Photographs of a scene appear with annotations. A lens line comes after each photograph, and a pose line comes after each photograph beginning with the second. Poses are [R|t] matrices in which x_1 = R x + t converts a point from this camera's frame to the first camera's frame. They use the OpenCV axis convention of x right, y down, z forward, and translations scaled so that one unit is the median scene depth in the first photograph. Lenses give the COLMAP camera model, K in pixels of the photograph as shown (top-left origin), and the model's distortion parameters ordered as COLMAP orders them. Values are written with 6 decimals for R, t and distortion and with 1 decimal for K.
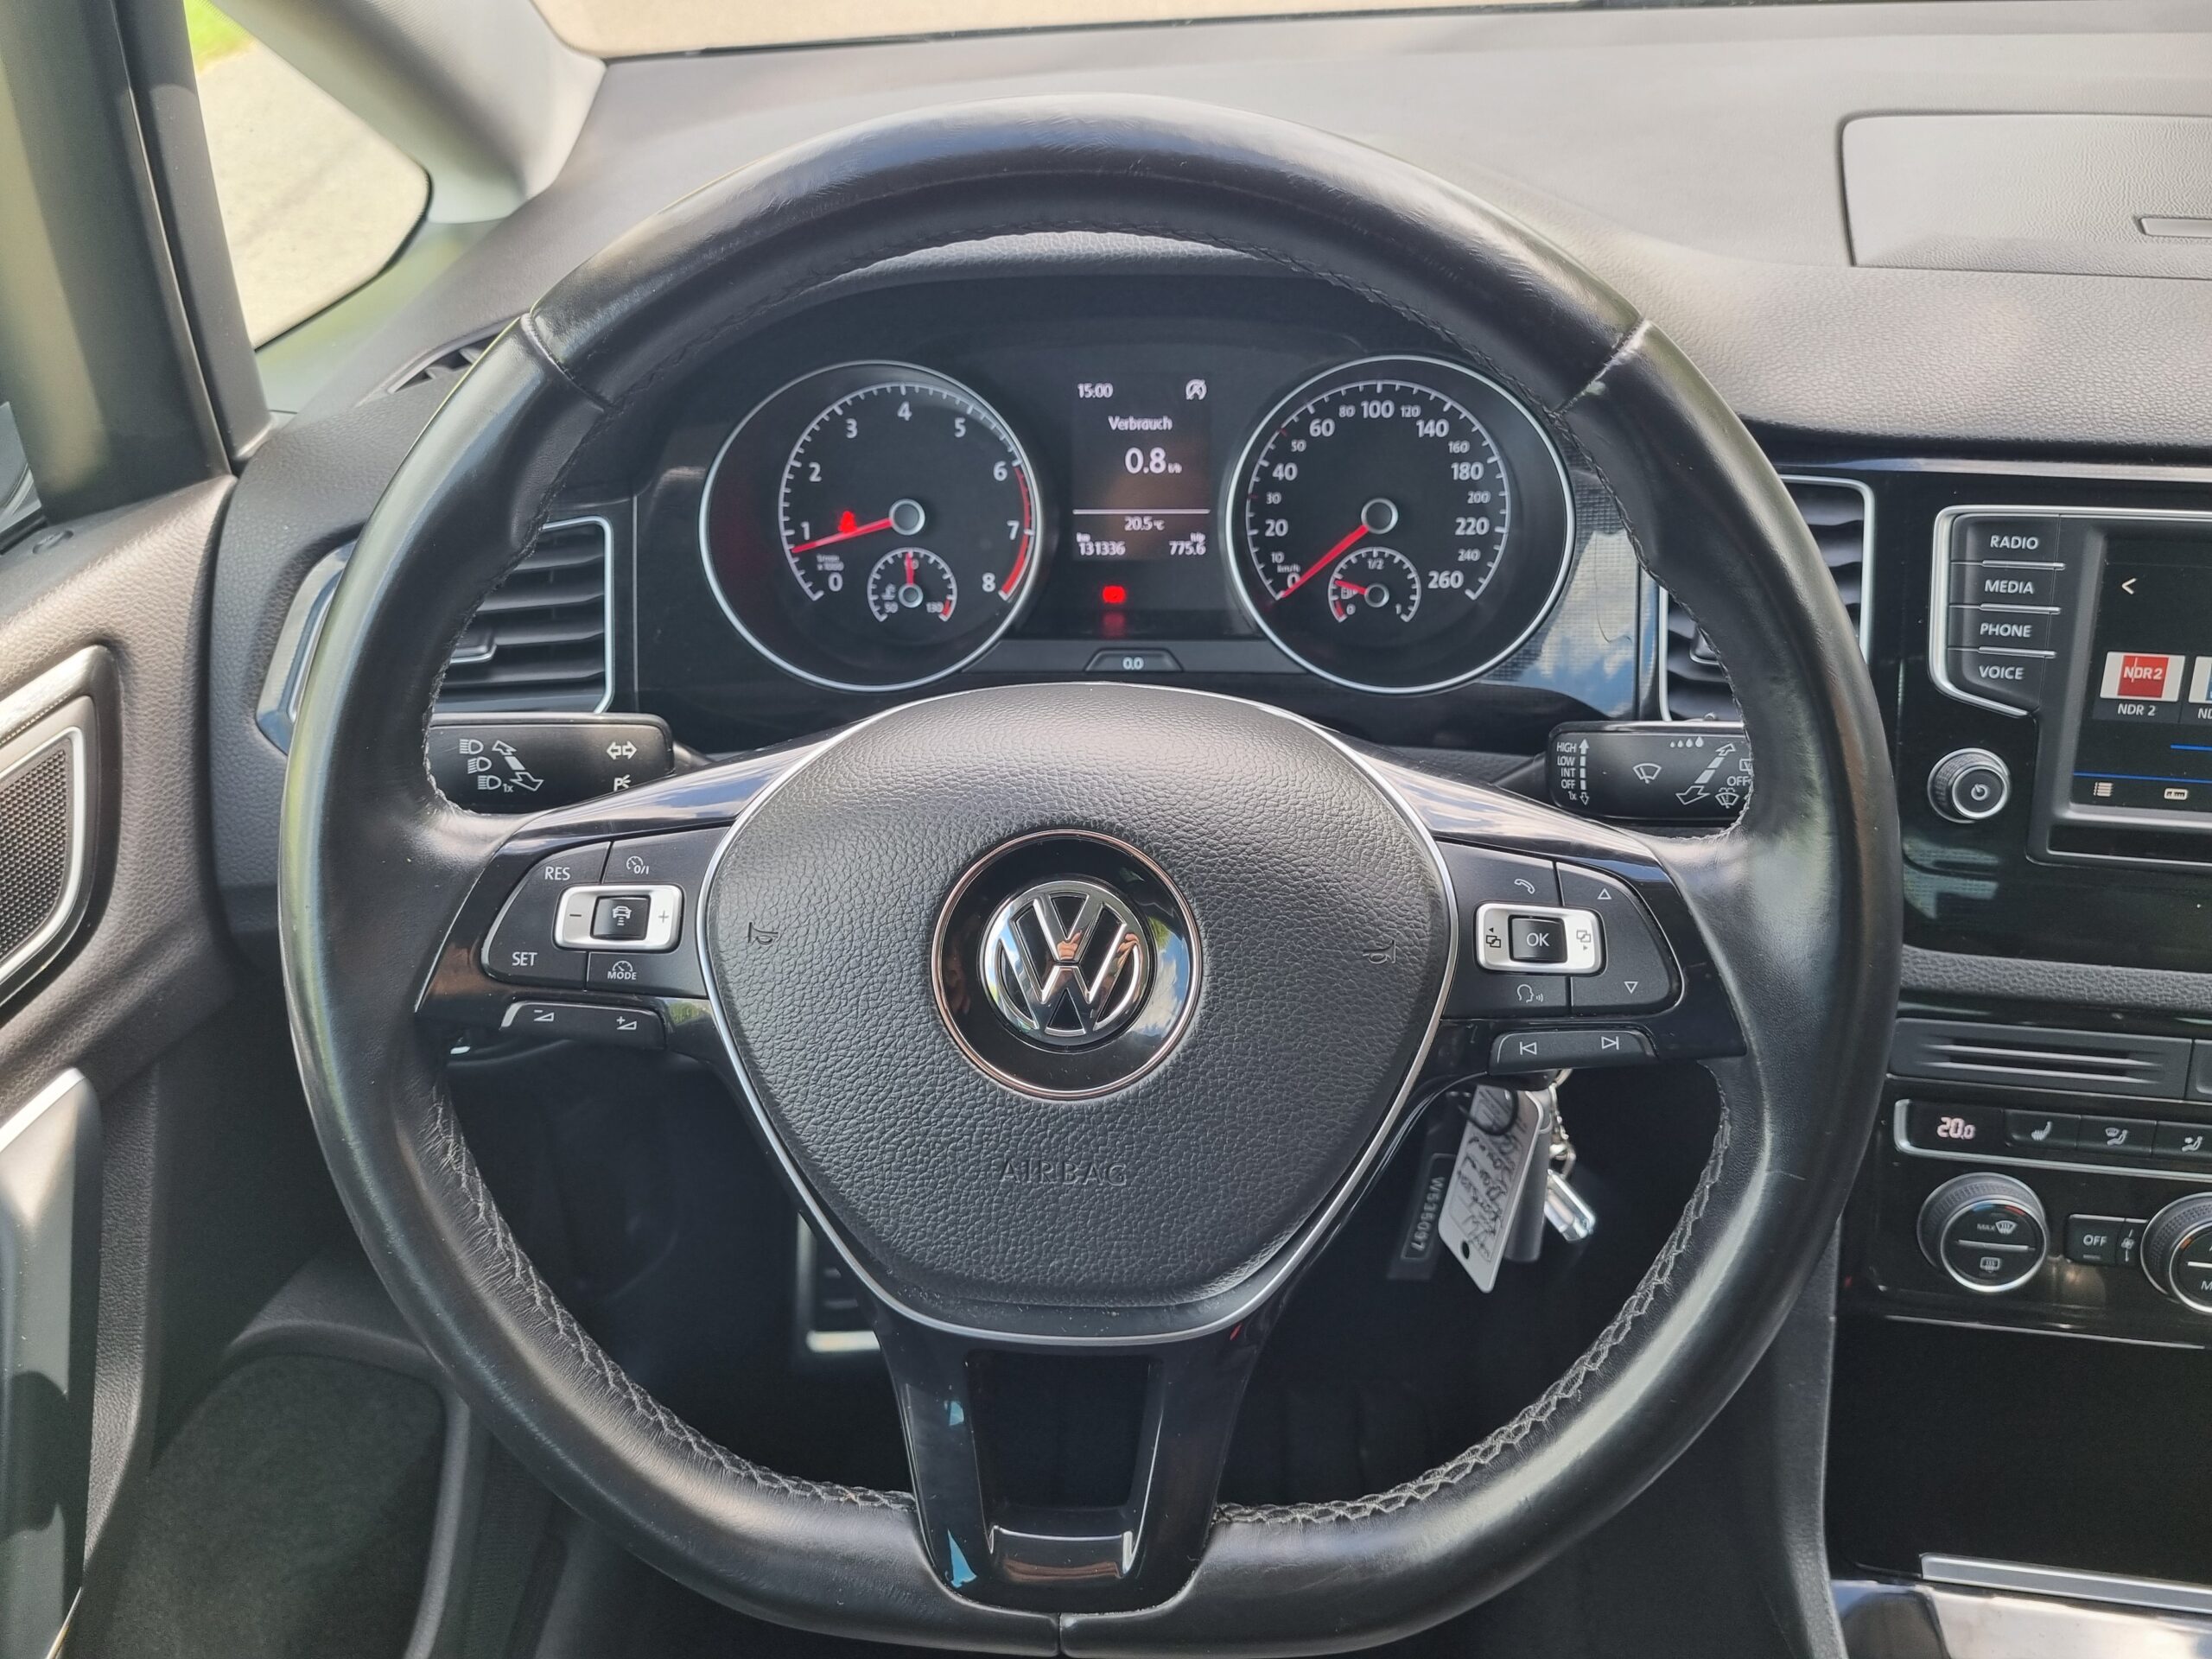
lens RADIAL K [[1694.5, 0, 1122.1], [0, 1694.5, 816.7], [0, 0, 1]] dist [0.035068, -0.042198]
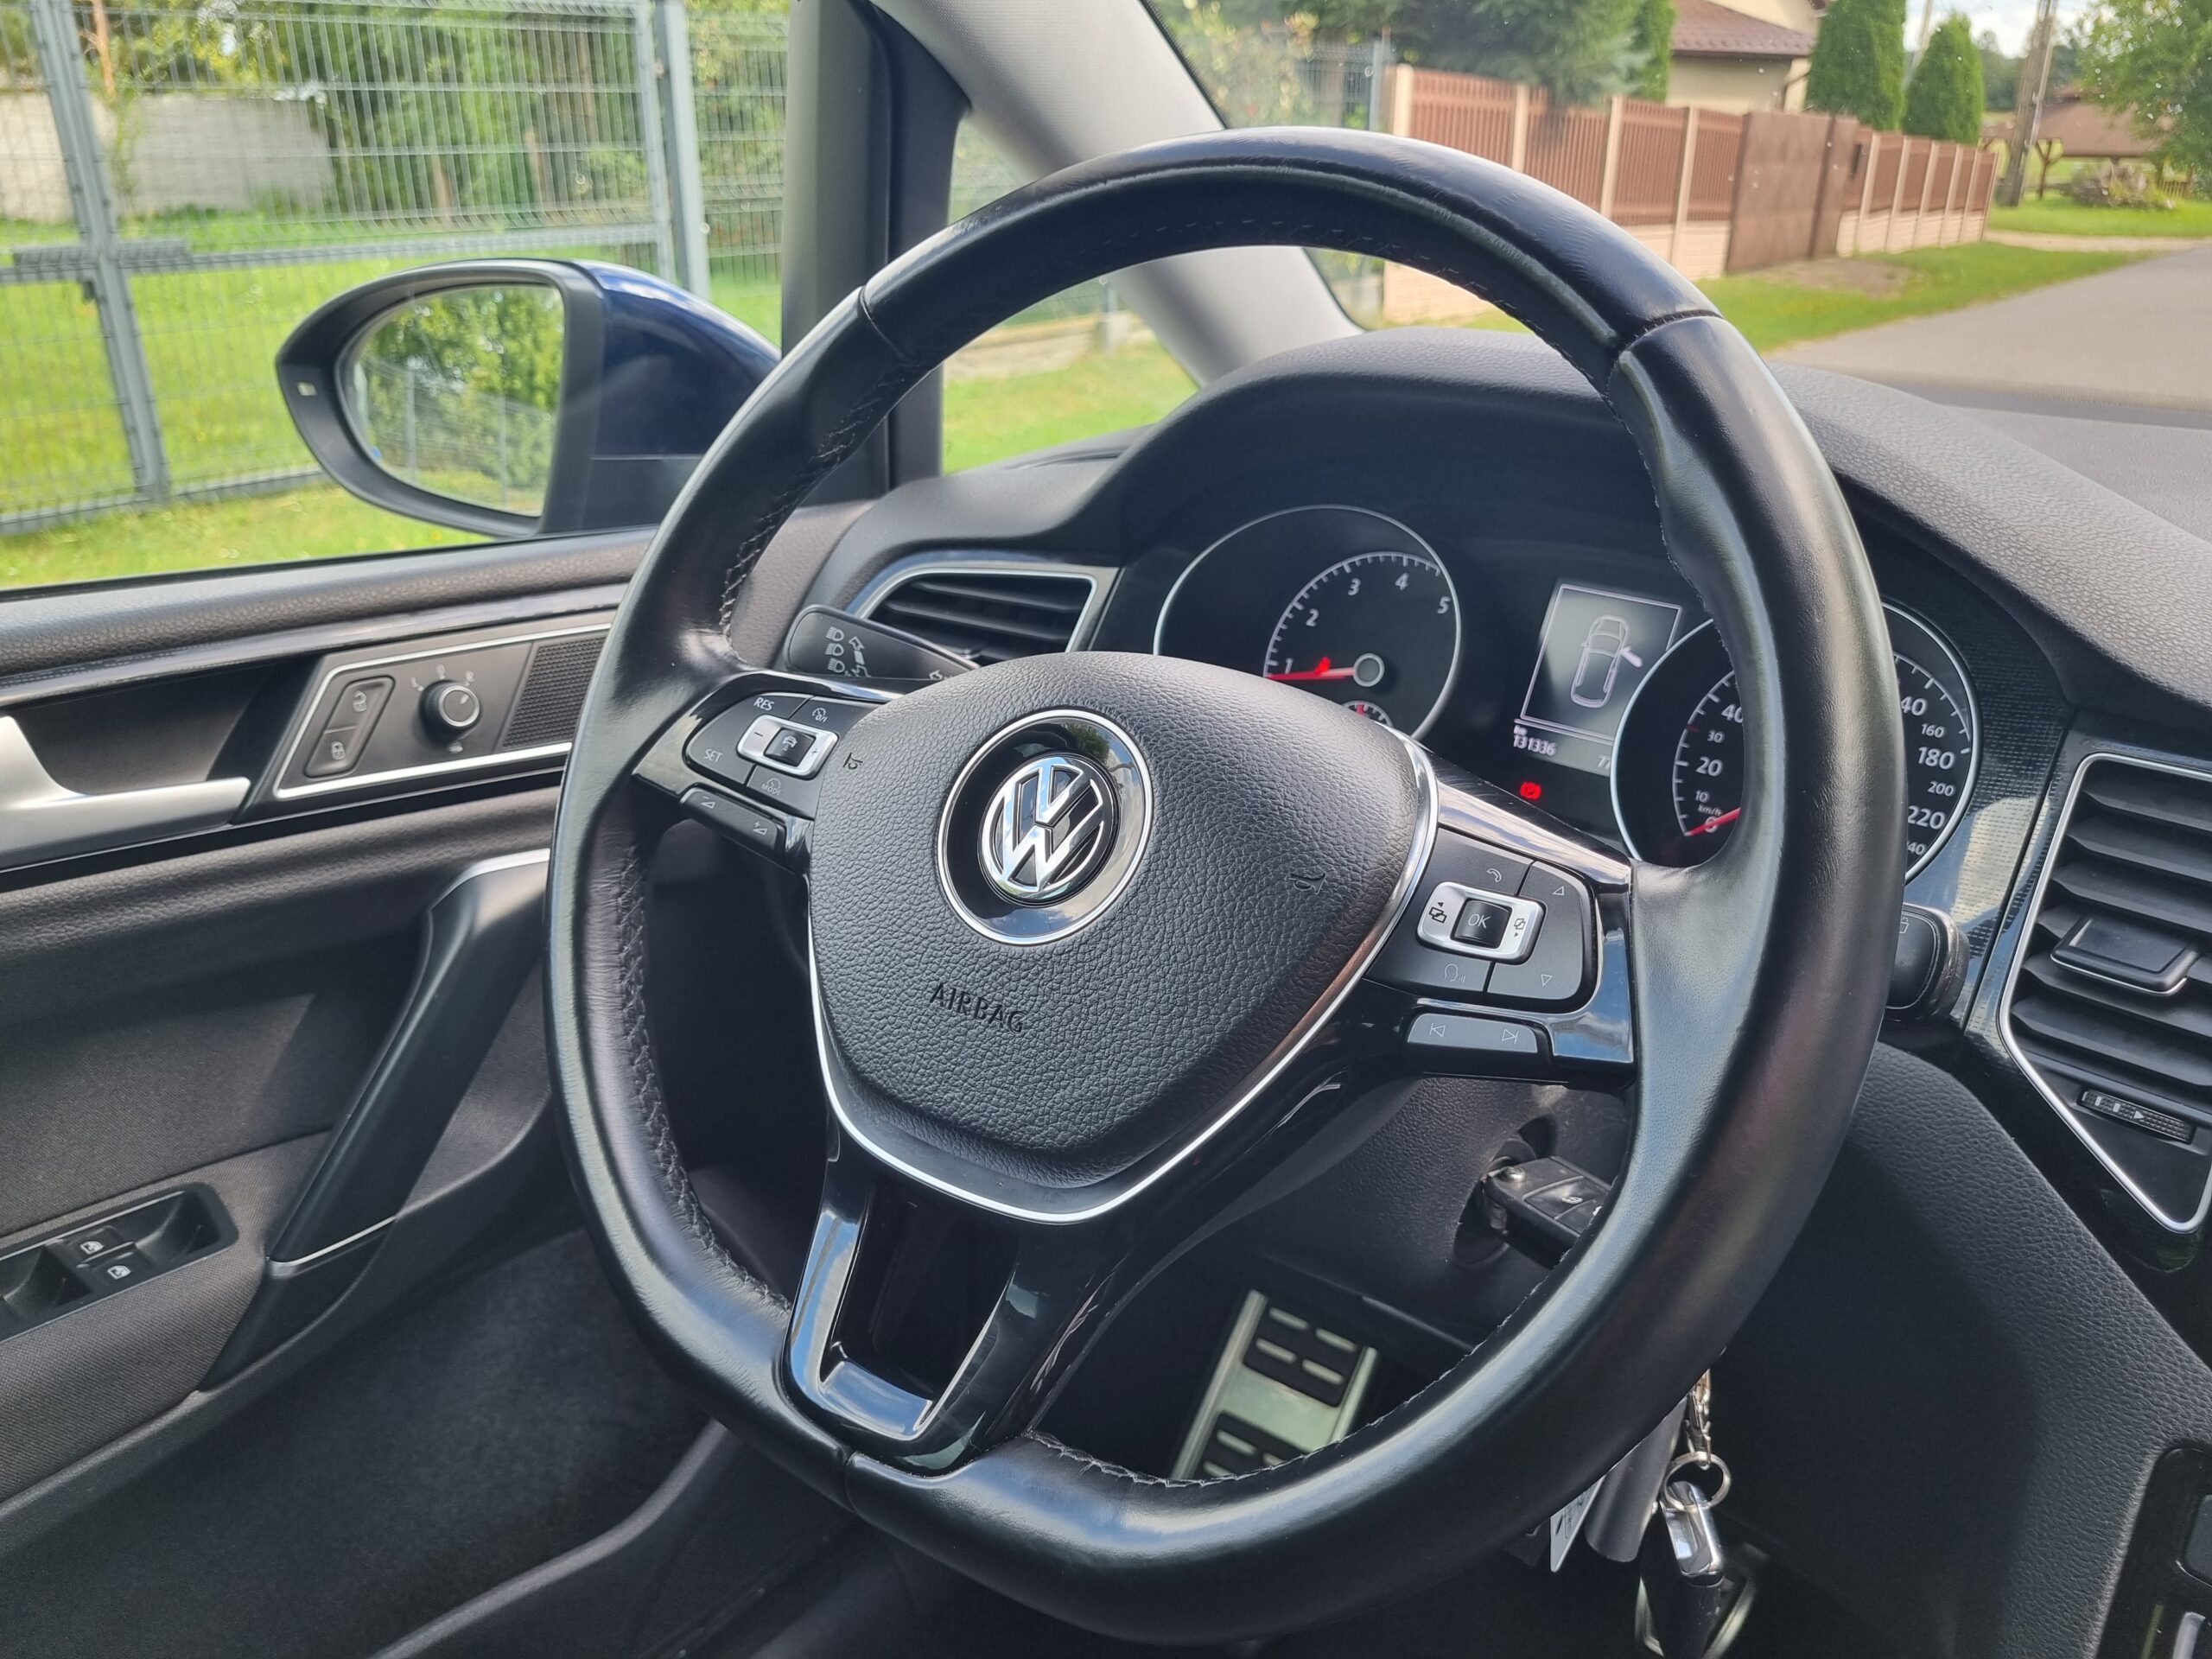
lens RADIAL K [[1699.9, 0, 1110.6], [0, 1699.9, 839.6], [0, 0, 1]] dist [0.037422, -0.033364]
pose [[0.814206, 0.275826, -0.510870, 0.382965], [-0.391737, 0.910447, -0.132774, 0.152146], [0.428497, 0.308232, 0.849343, 0.064352]]
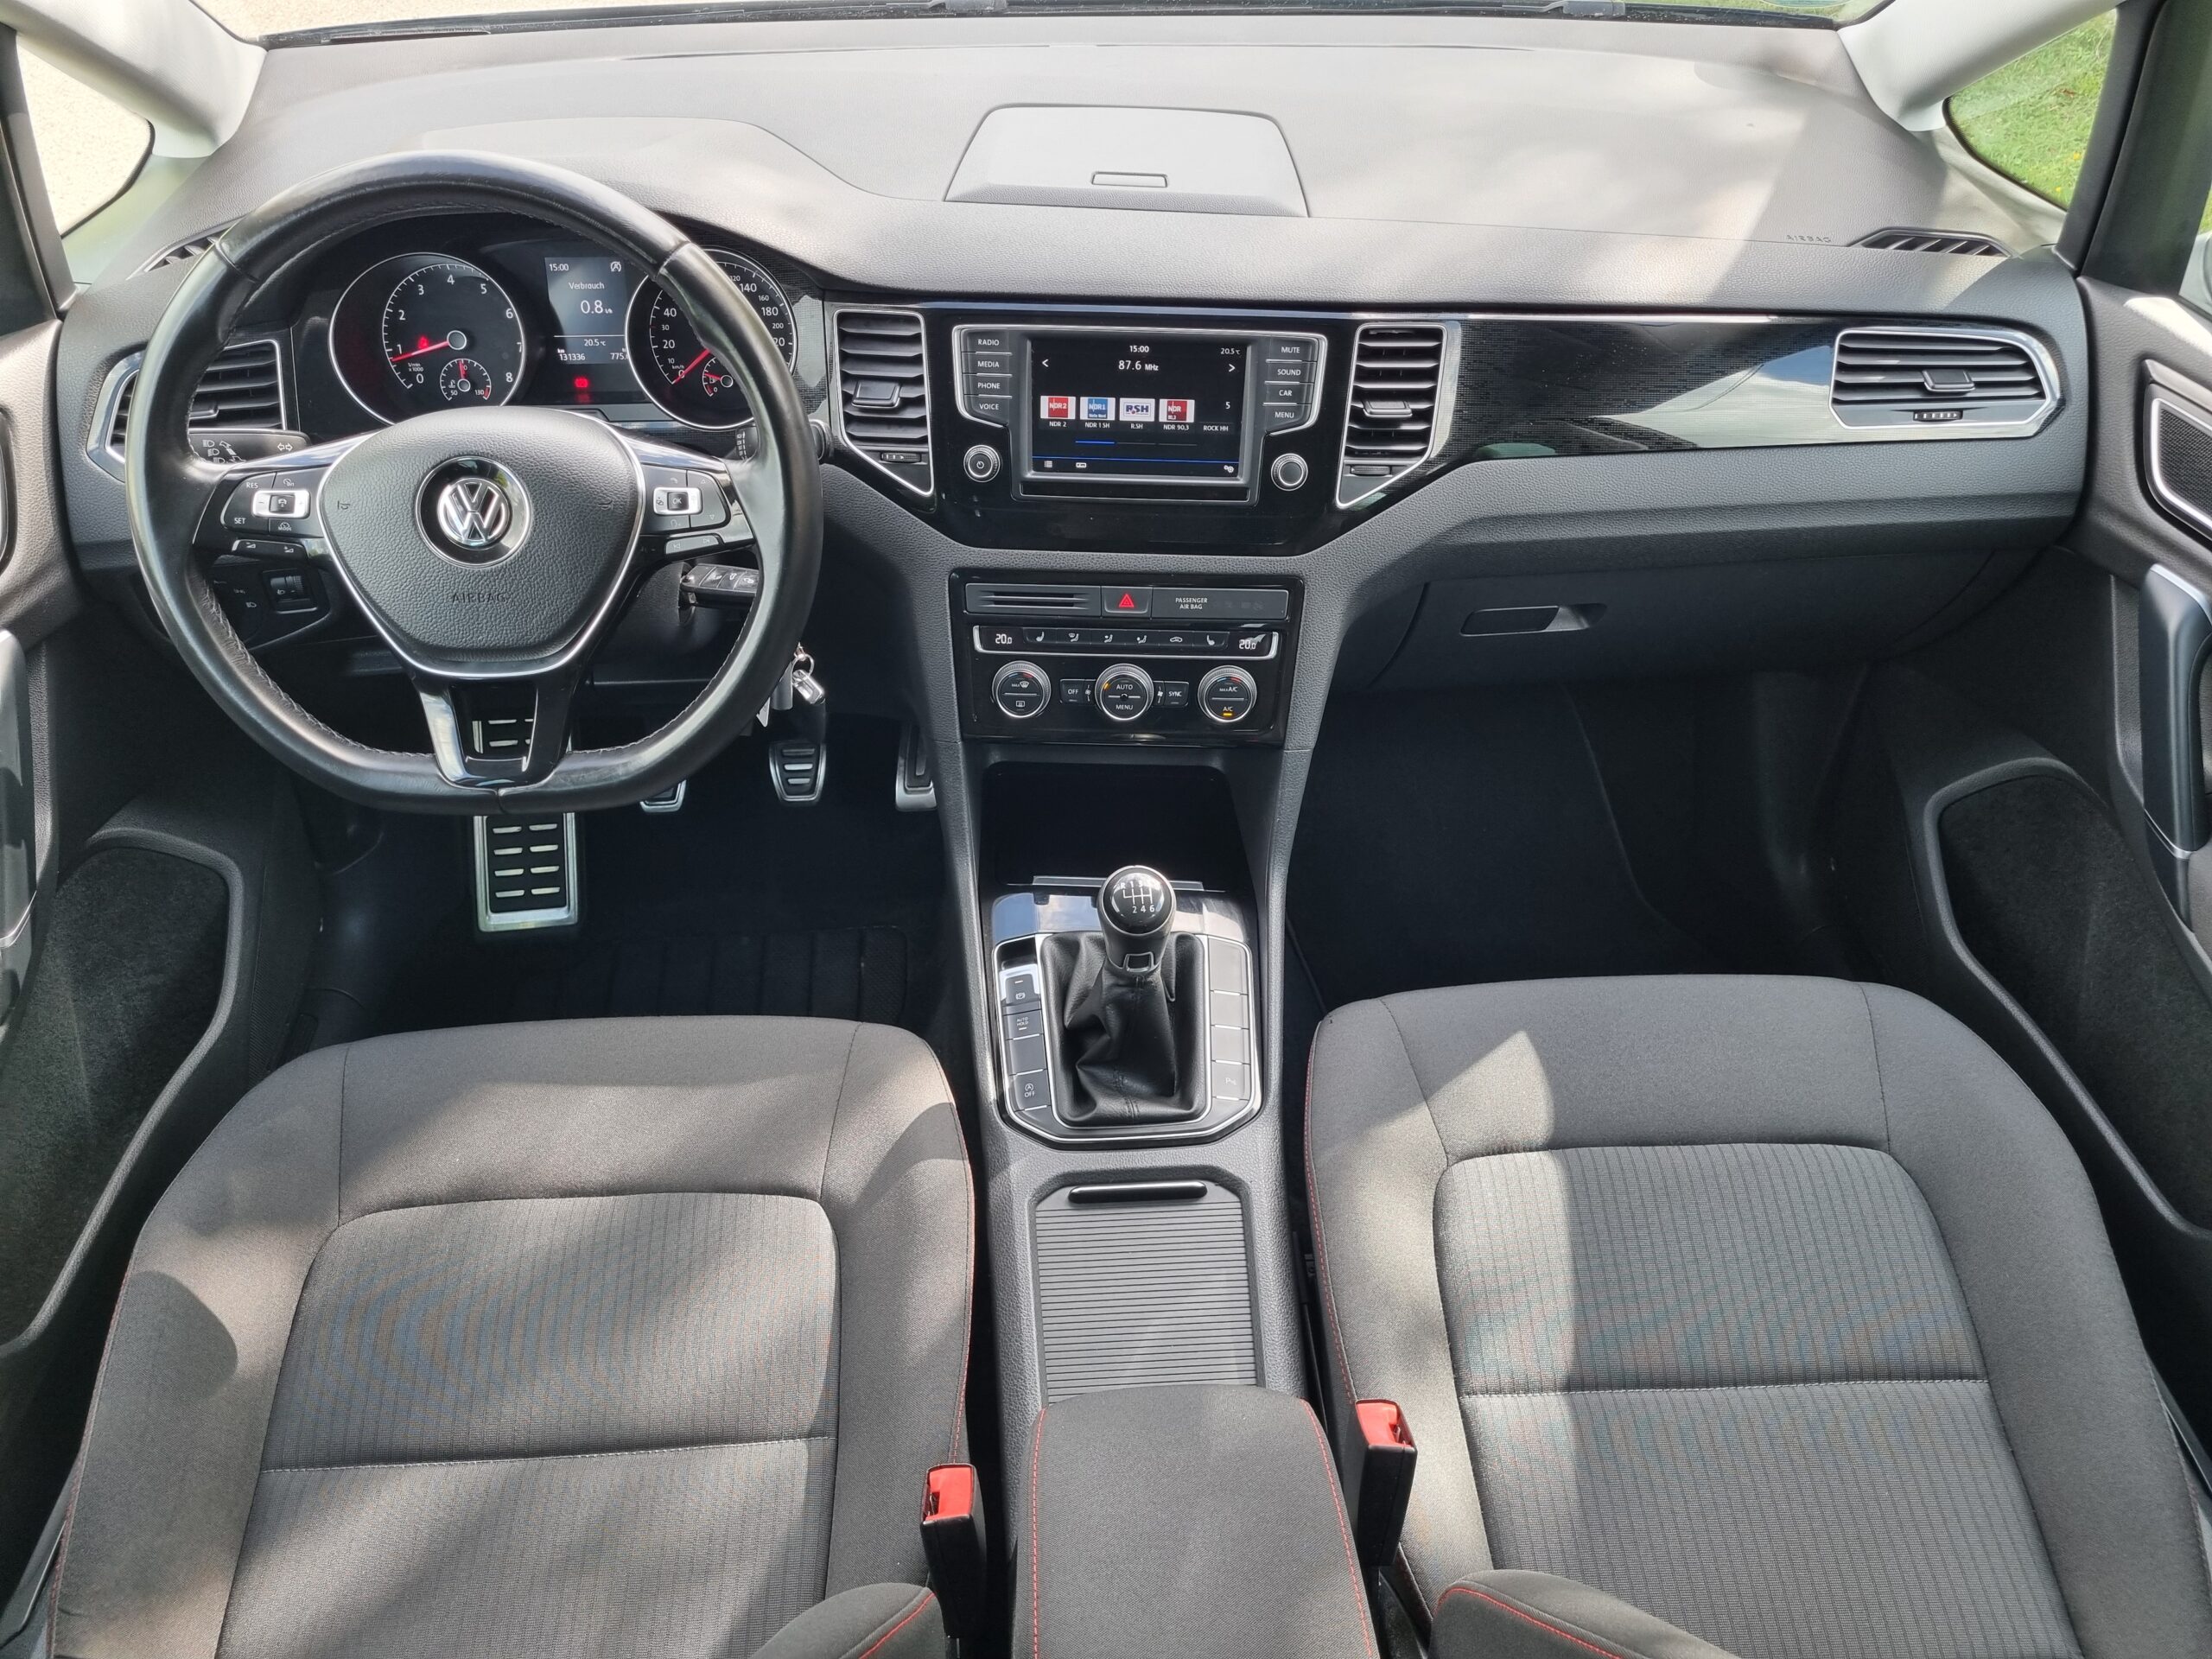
lens RADIAL K [[1662.8, 0, 1103.9], [0, 1662.8, 806.7], [0, 0, 1]] dist [0.054721, -0.050909]
pose [[0.992427, -0.047813, 0.113147, 0.394438], [0.039144, 0.996213, 0.077643, 0.245226], [-0.116430, -0.072626, 0.990540, -1.050929]]
